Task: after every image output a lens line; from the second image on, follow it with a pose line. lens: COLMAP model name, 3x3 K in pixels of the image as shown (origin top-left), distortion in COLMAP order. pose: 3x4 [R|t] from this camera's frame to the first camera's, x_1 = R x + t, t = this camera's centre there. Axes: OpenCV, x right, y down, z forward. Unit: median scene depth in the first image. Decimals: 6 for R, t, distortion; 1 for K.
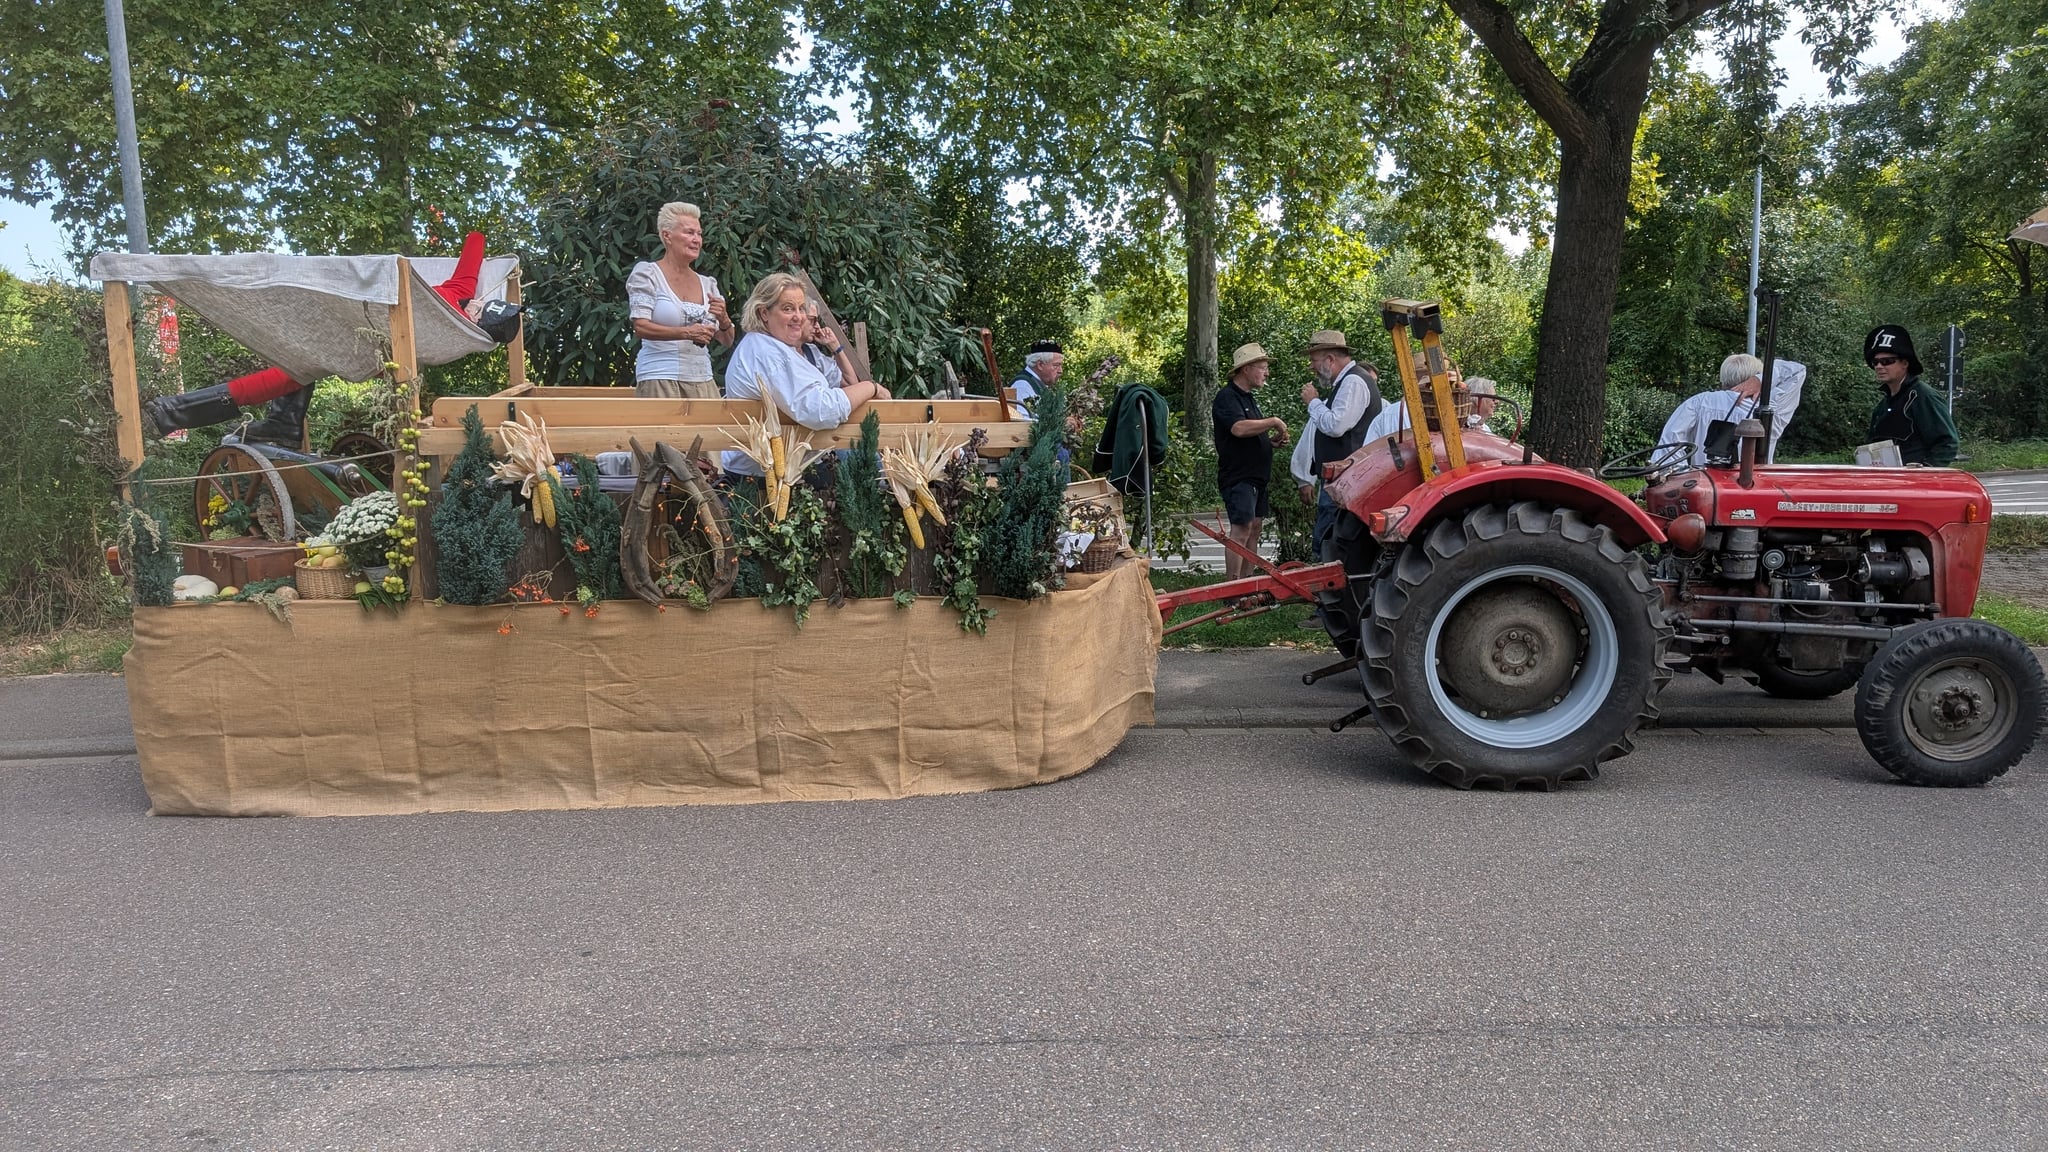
lens RADIAL K [[1375.5, 0, 1024.0], [0, 1375.5, 576.0], [0, 0, 1]] dist [-0.001059, 0.000040]
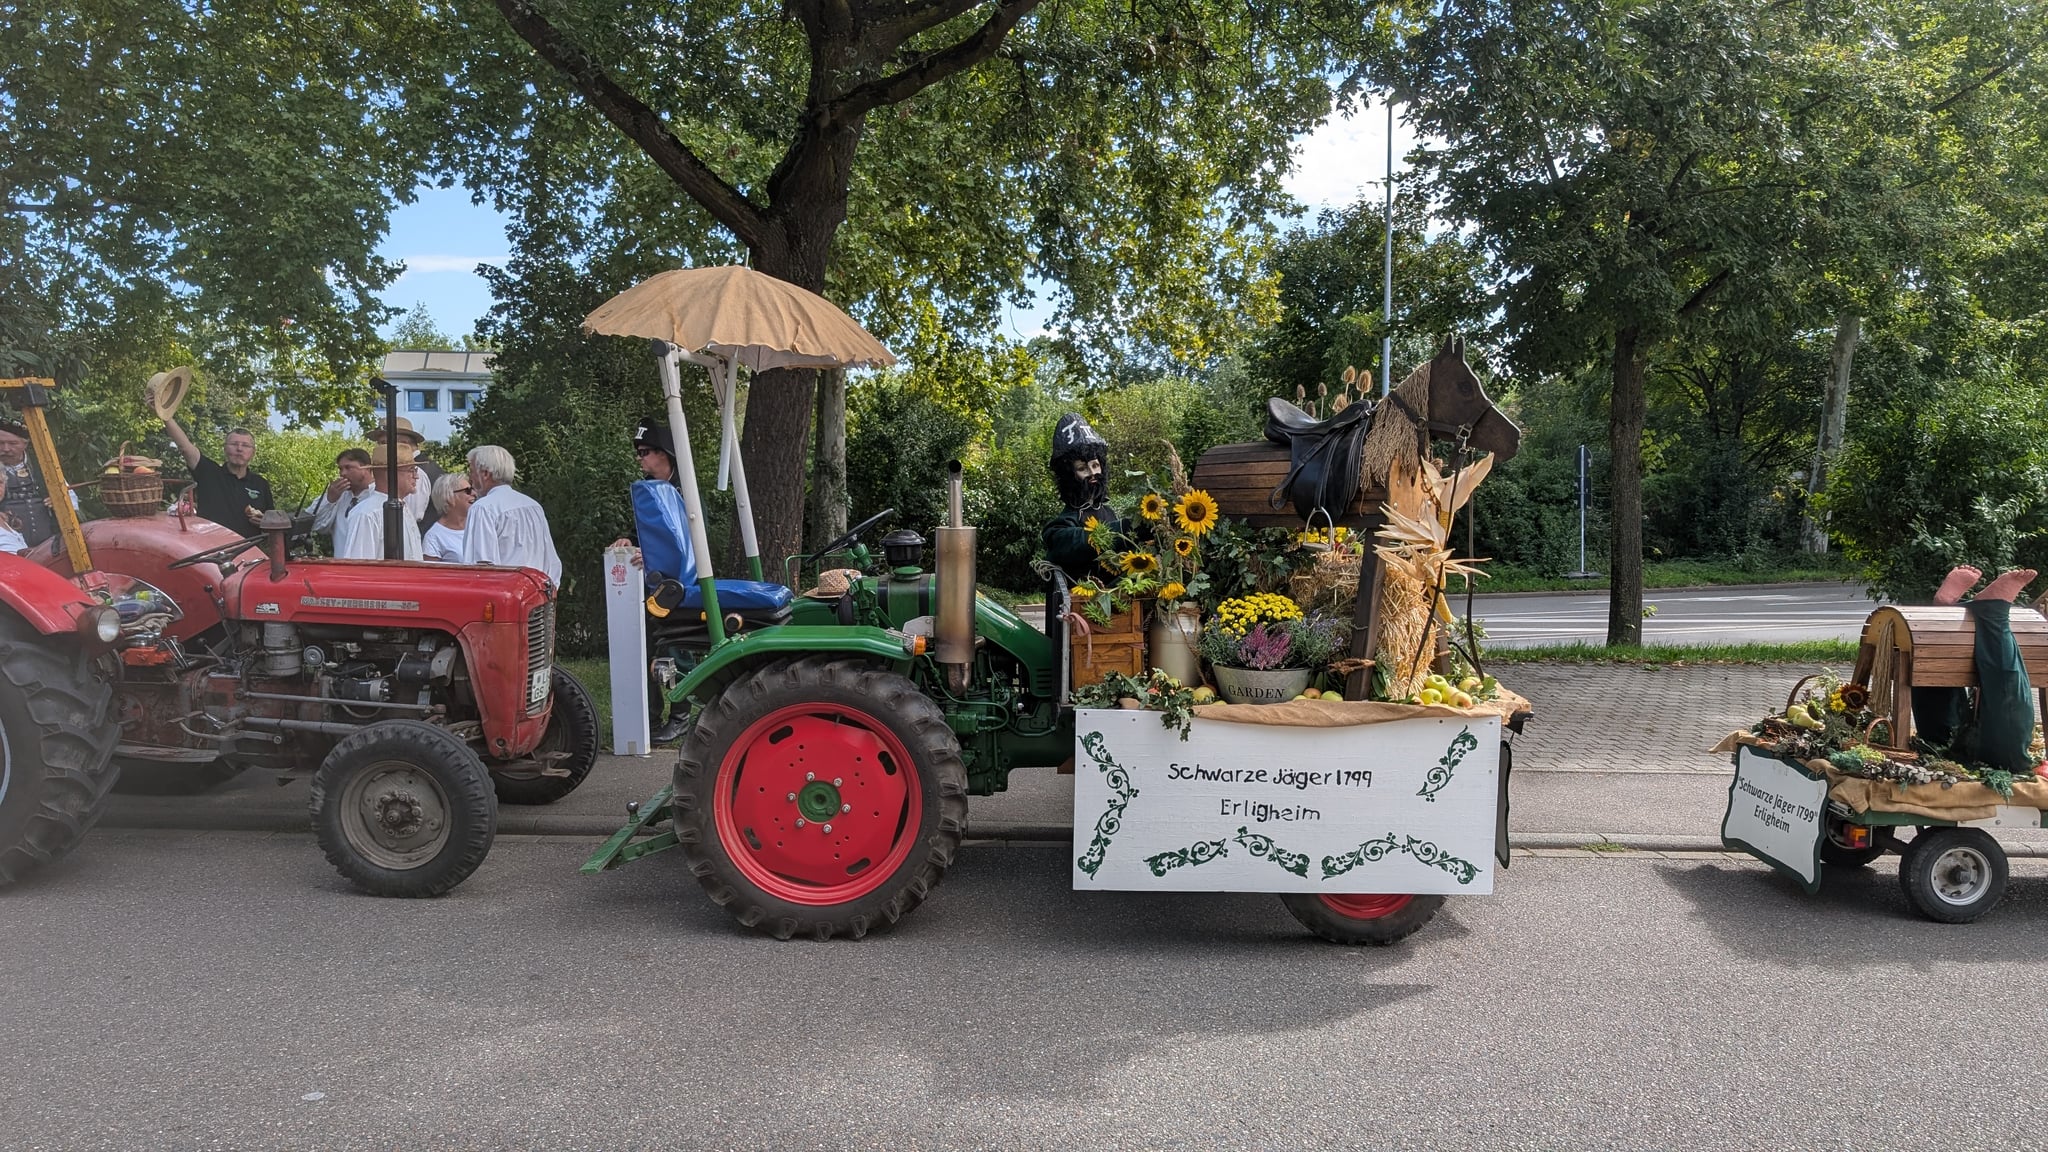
lens RADIAL K [[1375.5, 0, 1024.0], [0, 1375.5, 576.0], [0, 0, 1]] dist [-0.001059, 0.000040]
pose [[0.998280, 0.024690, 0.053175, 0.992905], [-0.020786, 0.997133, -0.072760, -0.008331], [-0.054819, 0.071530, 0.995931, 0.010260]]
